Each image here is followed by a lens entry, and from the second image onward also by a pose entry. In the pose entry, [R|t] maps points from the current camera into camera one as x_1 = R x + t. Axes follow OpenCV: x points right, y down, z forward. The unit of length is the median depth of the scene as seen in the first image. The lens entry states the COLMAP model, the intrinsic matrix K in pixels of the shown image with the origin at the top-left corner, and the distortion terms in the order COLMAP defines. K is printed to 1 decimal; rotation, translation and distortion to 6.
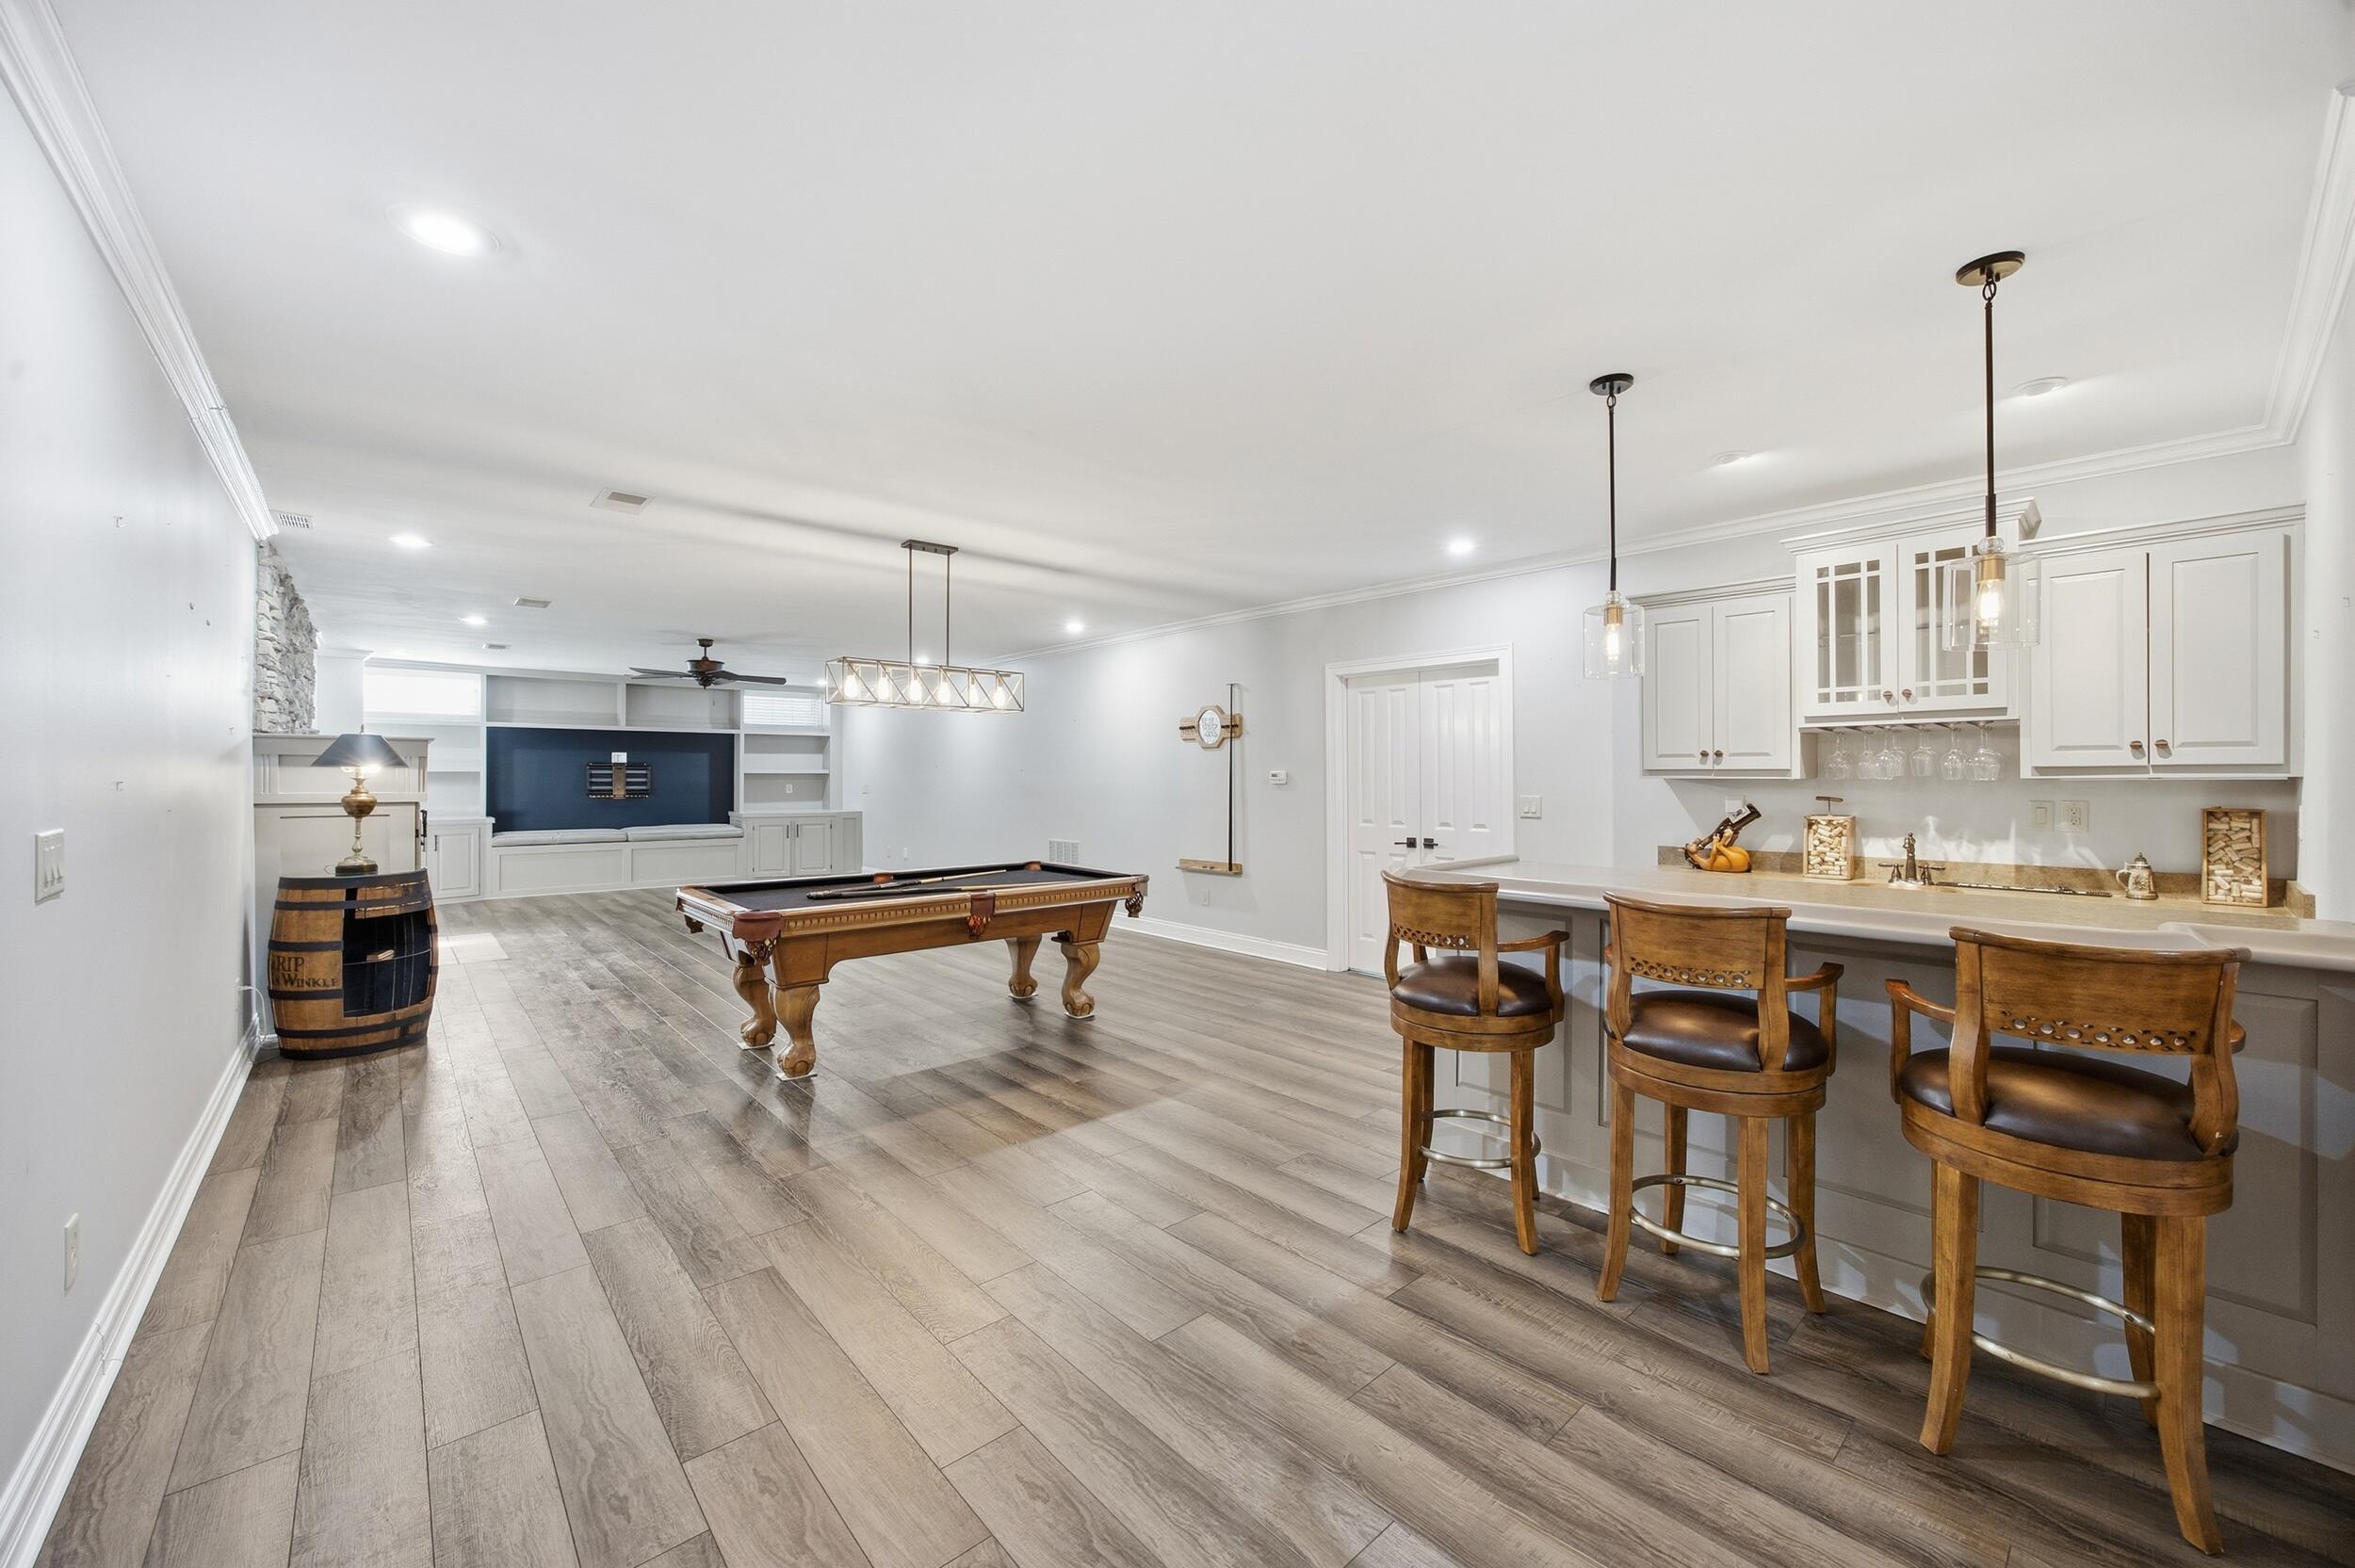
lens RADIAL K [[911.4, 0, 1192.6], [0, 911.4, 781.8], [0, 0, 1]] dist [-0.017127, 0.004055]
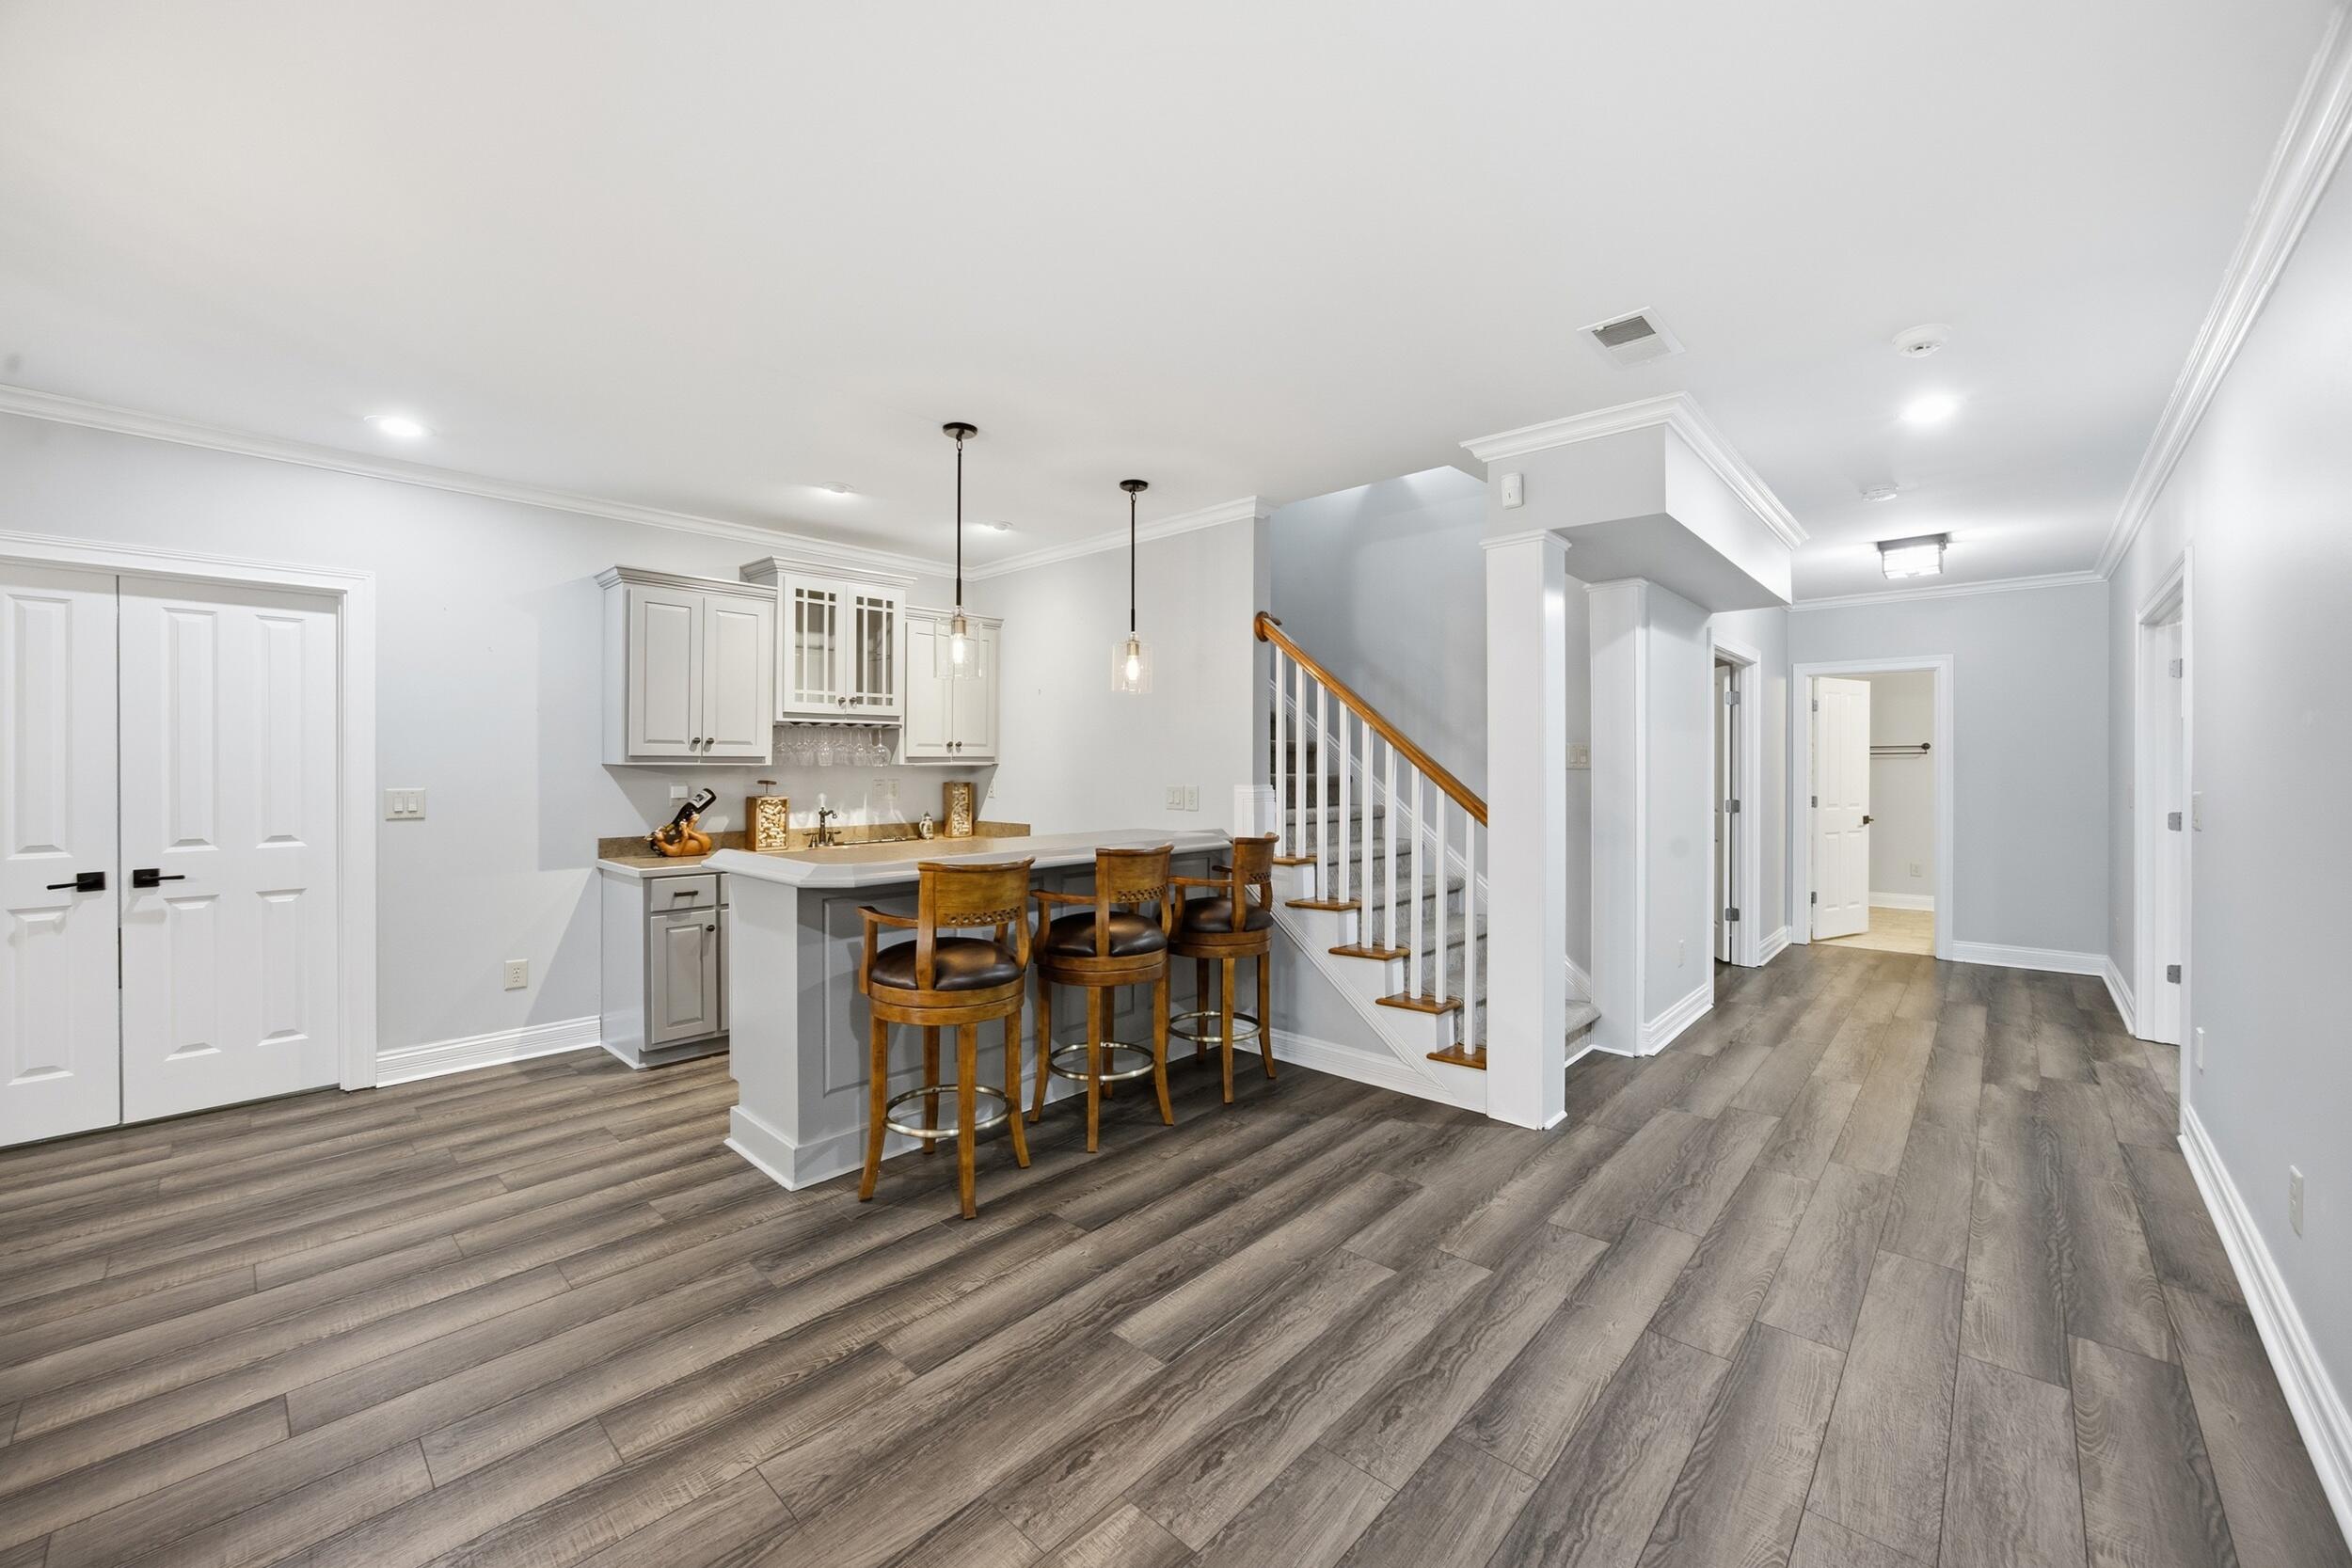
lens RADIAL K [[910.2, 0, 1191.4], [0, 910.2, 767.8], [0, 0, 1]] dist [-0.017127, 0.004055]
pose [[-0.086241, -0.001213, 0.996274, -0.580985], [0.007049, 0.999973, 0.001827, 0.002082], [-0.996249, 0.007181, -0.086231, 0.626208]]
